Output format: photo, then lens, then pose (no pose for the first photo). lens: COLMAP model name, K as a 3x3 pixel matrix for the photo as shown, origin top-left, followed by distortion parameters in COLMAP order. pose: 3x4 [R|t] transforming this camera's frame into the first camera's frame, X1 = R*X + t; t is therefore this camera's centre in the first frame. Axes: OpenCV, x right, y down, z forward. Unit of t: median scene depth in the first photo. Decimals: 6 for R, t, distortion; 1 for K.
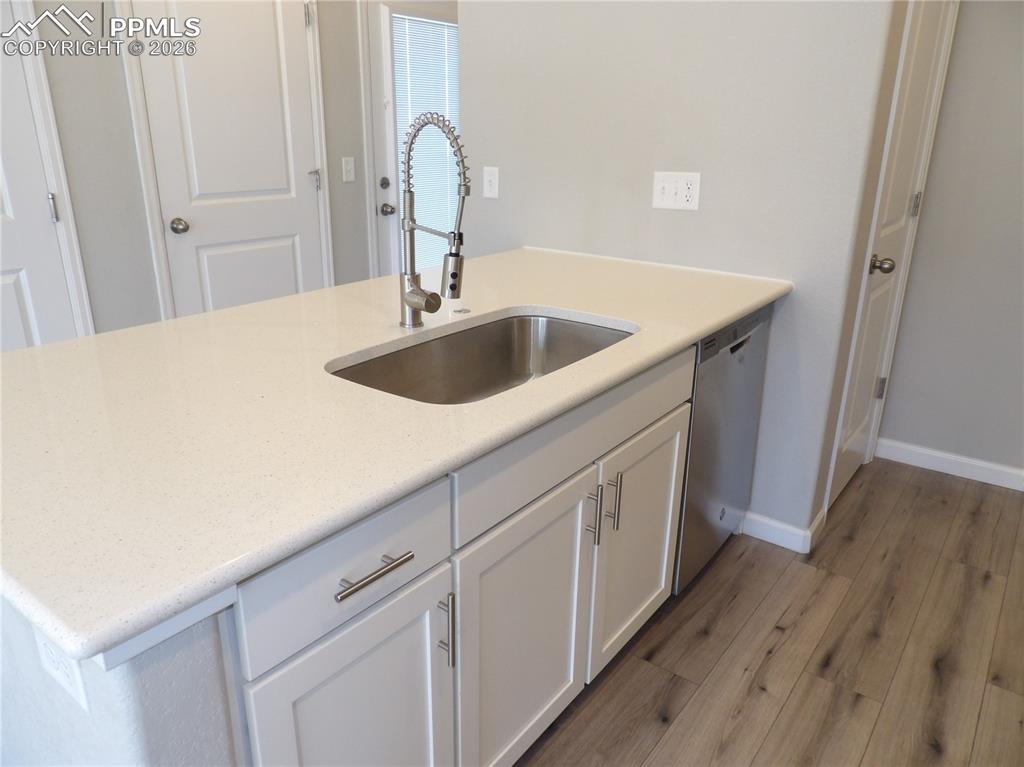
lens RADIAL K [[731.5, 0, 511.0], [0, 731.5, 386.8], [0, 0, 1]] dist [-0.026438, 0.031682]
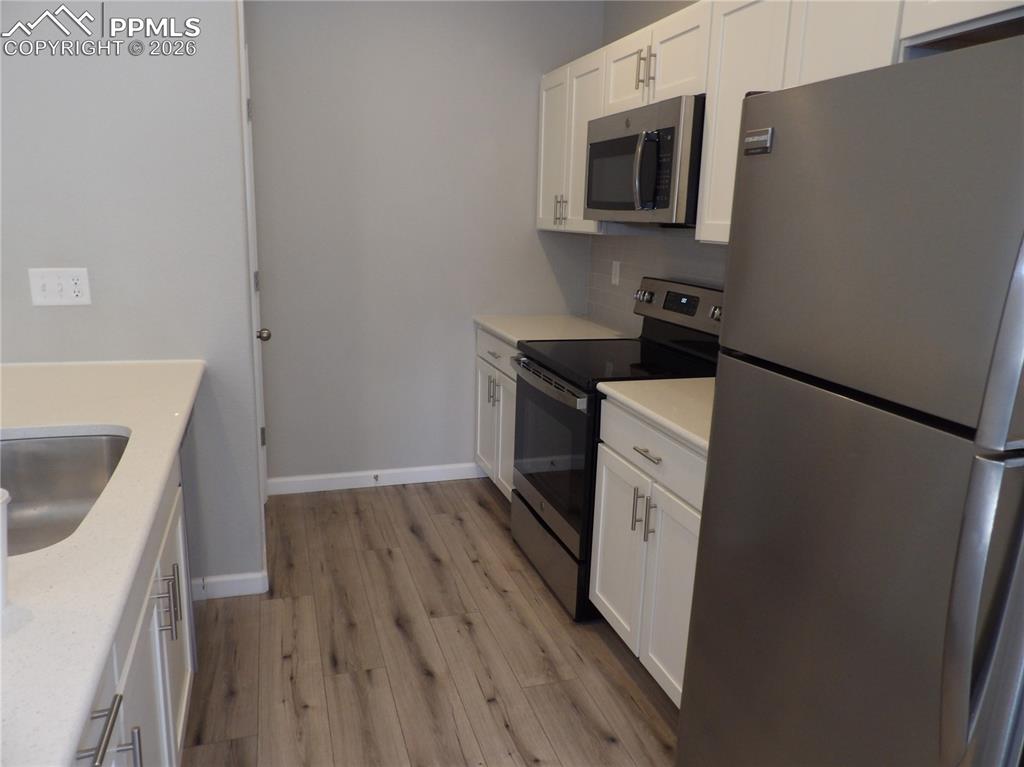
lens RADIAL K [[731.5, 0, 512.8], [0, 731.5, 381.4], [0, 0, 1]] dist [-0.026438, 0.031682]
pose [[0.568205, -0.174251, 0.804226, -0.246888], [0.246845, 0.968407, 0.035422, -0.034816], [-0.784991, 0.178392, 0.593267, -0.025508]]
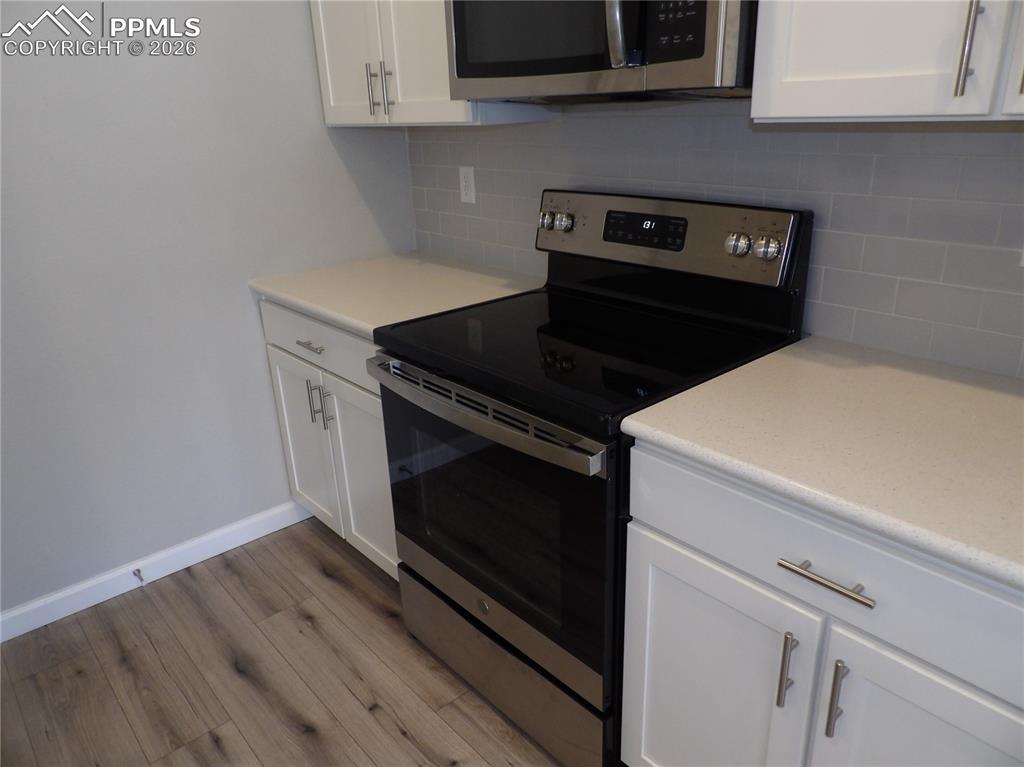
lens RADIAL K [[731.5, 0, 511.9], [0, 731.5, 384.7], [0, 0, 1]] dist [-0.026438, 0.031682]
pose [[0.196018, -0.366755, 0.909433, 0.176065], [0.357207, 0.890409, 0.282091, -0.172903], [-0.913225, 0.269561, 0.305543, 0.413071]]
